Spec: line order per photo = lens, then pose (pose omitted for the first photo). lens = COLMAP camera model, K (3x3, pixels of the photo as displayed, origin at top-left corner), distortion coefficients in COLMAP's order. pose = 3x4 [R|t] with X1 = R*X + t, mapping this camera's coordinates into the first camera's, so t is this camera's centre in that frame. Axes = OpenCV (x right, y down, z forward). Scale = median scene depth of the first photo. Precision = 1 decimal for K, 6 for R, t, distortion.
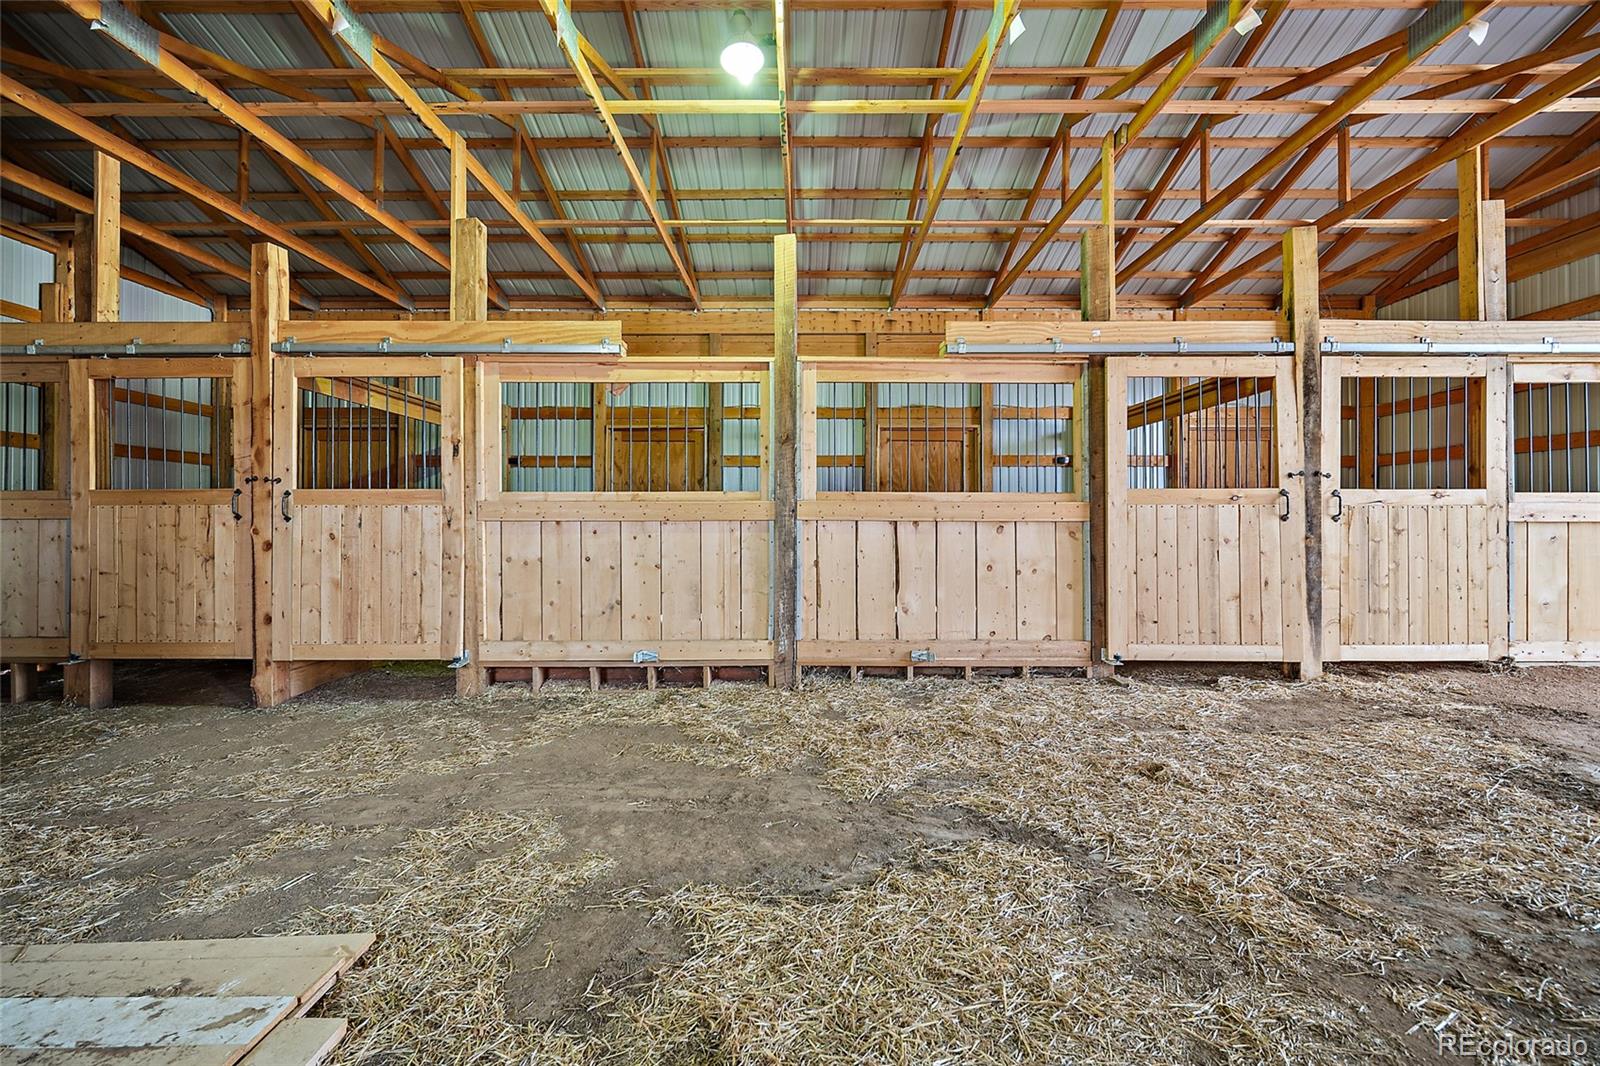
lens RADIAL K [[635.3, 0, 806.8], [0, 635.3, 519.6], [0, 0, 1]] dist [-0.001769, 0.000024]
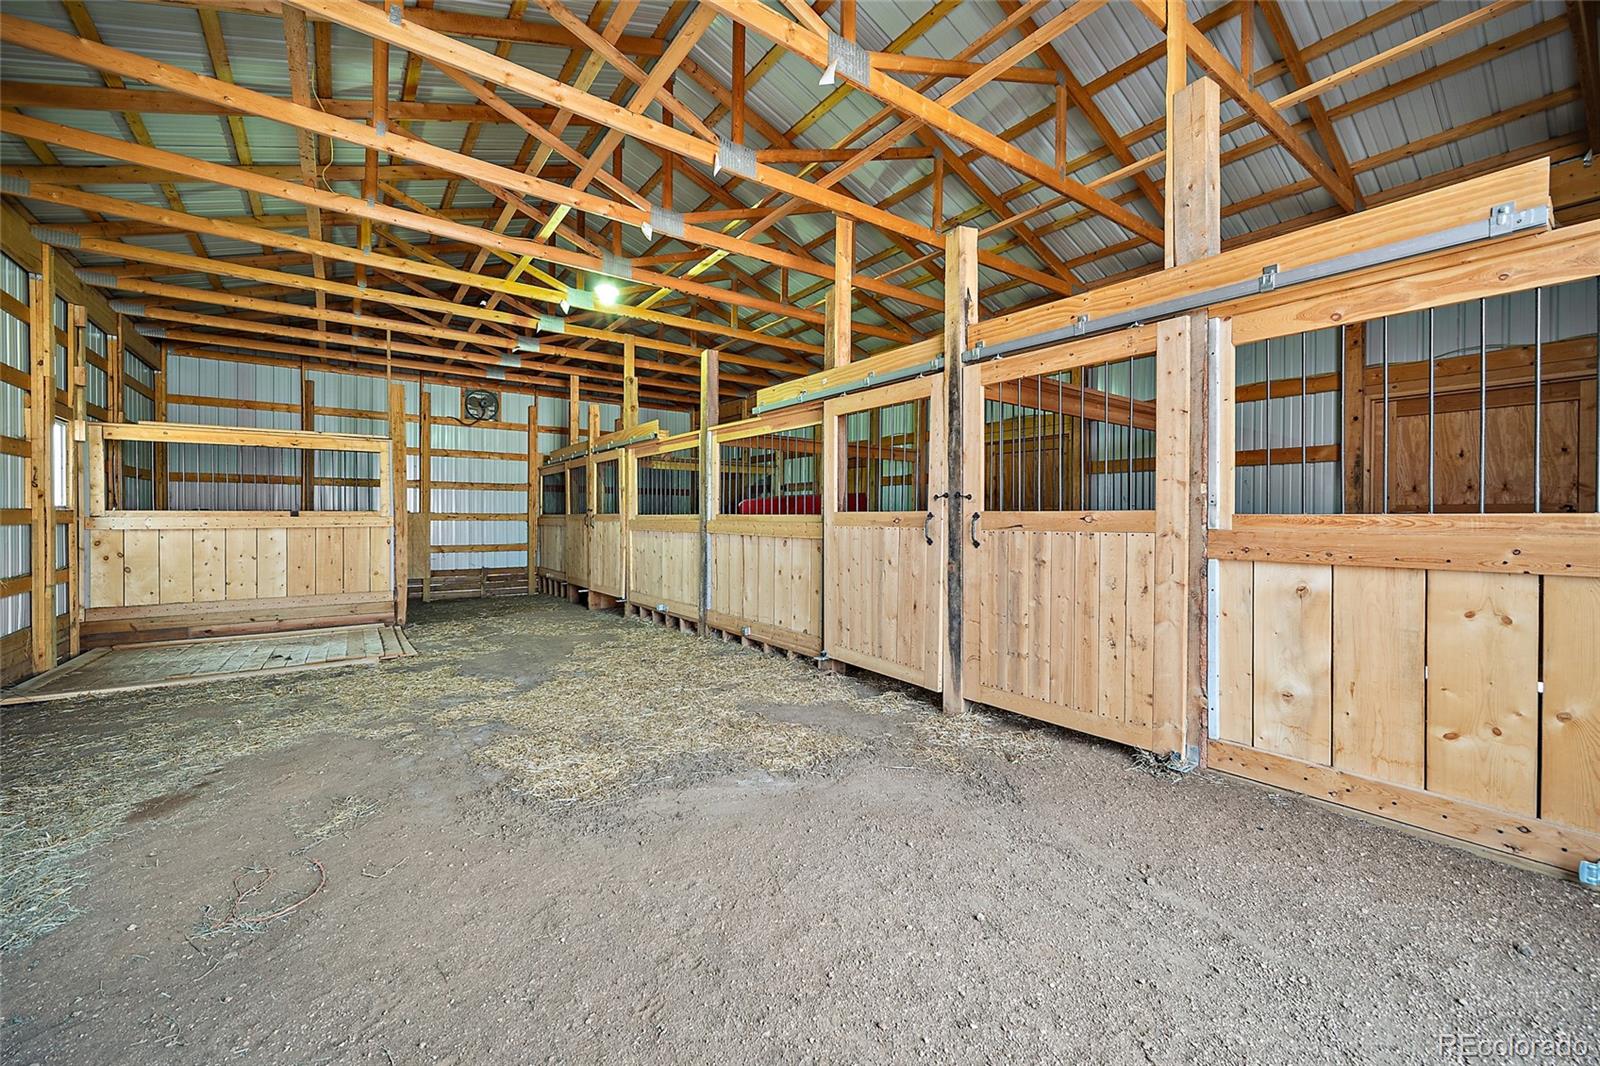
lens RADIAL K [[635.3, 0, 806.8], [0, 635.3, 519.6], [0, 0, 1]] dist [-0.001769, 0.000024]
pose [[0.593091, 0.005013, -0.805120, 1.416819], [0.004870, 0.999940, 0.009814, -0.046725], [0.805121, -0.009742, 0.593031, 0.269684]]
